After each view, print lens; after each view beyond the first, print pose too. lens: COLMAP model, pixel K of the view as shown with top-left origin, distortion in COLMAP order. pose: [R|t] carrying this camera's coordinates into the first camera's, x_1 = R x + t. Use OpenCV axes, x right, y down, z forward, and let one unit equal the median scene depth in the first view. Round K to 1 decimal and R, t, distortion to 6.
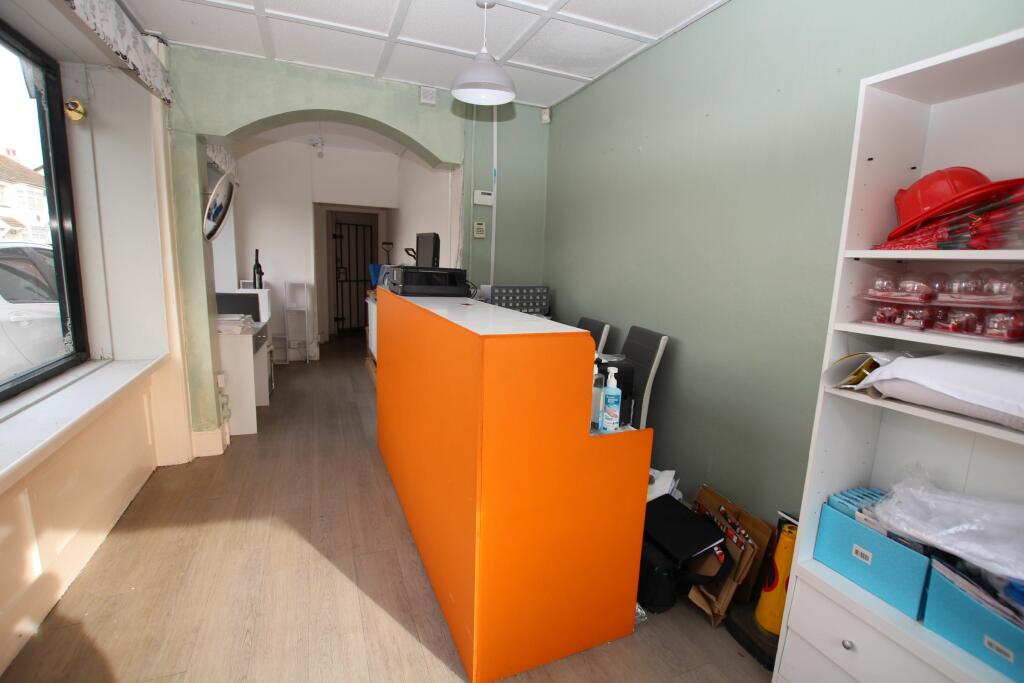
lens RADIAL K [[481.3, 0, 512.0], [0, 481.3, 341.5], [0, 0, 1]] dist [0.000424, 0.000039]
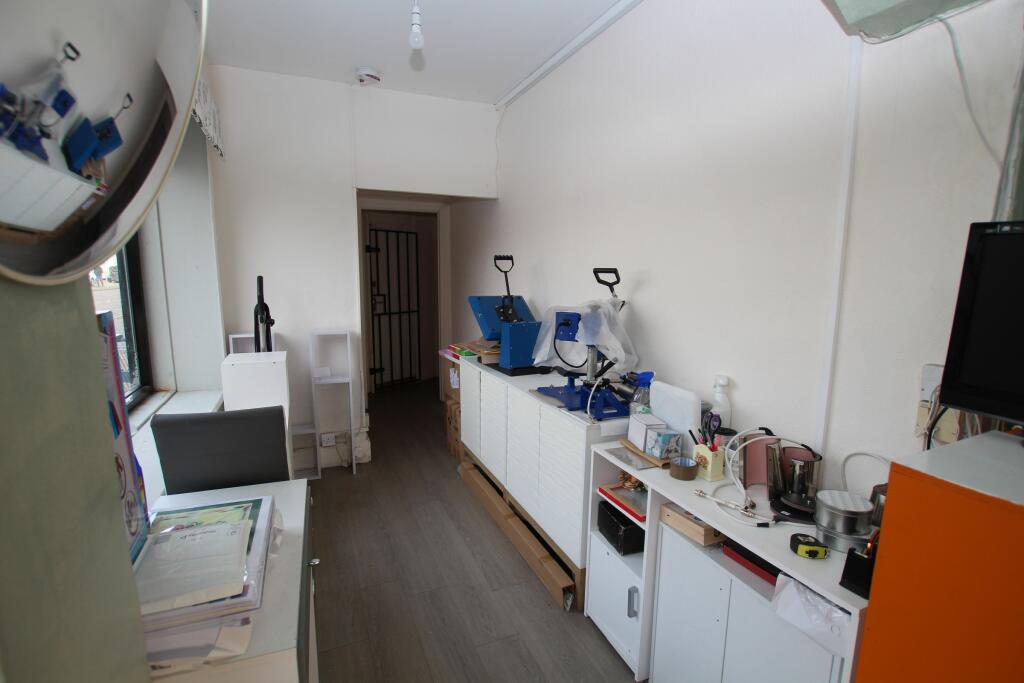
lens RADIAL K [[481.3, 0, 512.0], [0, 481.3, 341.5], [0, 0, 1]] dist [0.000424, 0.000039]
pose [[0.999351, -0.030616, 0.018999, -0.250432], [0.030981, 0.999335, -0.019205, -0.095131], [-0.018398, 0.019781, 0.999635, 0.441647]]
